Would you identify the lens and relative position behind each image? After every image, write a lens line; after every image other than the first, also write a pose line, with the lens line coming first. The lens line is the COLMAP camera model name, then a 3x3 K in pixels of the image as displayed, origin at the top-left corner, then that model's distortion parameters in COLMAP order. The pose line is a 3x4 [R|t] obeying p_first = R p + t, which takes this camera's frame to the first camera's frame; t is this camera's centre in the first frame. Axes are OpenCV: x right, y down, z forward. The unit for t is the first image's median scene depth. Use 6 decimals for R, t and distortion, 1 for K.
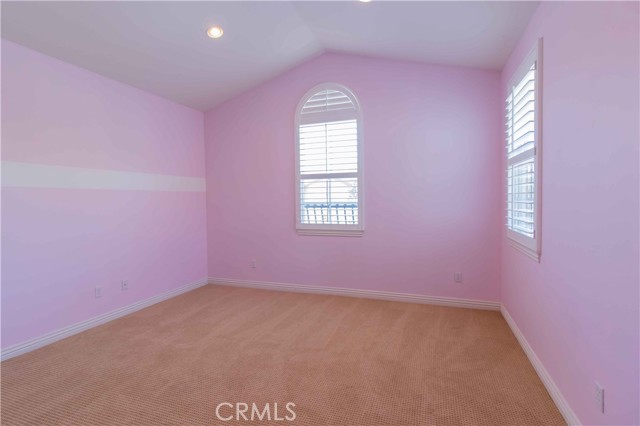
lens RADIAL K [[310.4, 0, 315.8], [0, 310.4, 210.4], [0, 0, 1]] dist [-0.001227, 0.000431]
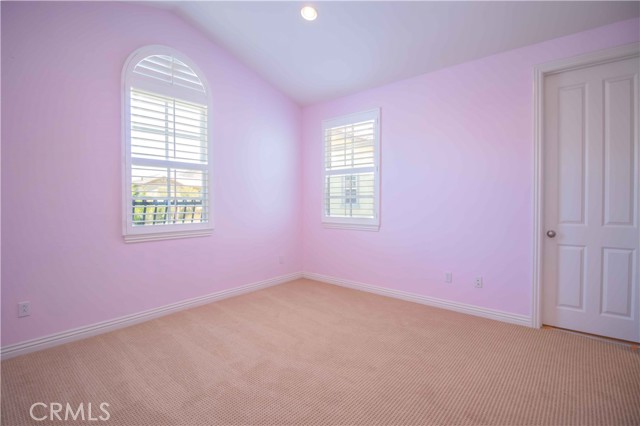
lens RADIAL K [[310.4, 0, 313.0], [0, 310.4, 209.9], [0, 0, 1]] dist [-0.001227, 0.000431]
pose [[0.360774, -0.015775, 0.932520, -0.597986], [0.029933, 0.999538, 0.005329, 0.012858], [-0.932173, 0.025991, 0.361079, 0.390500]]
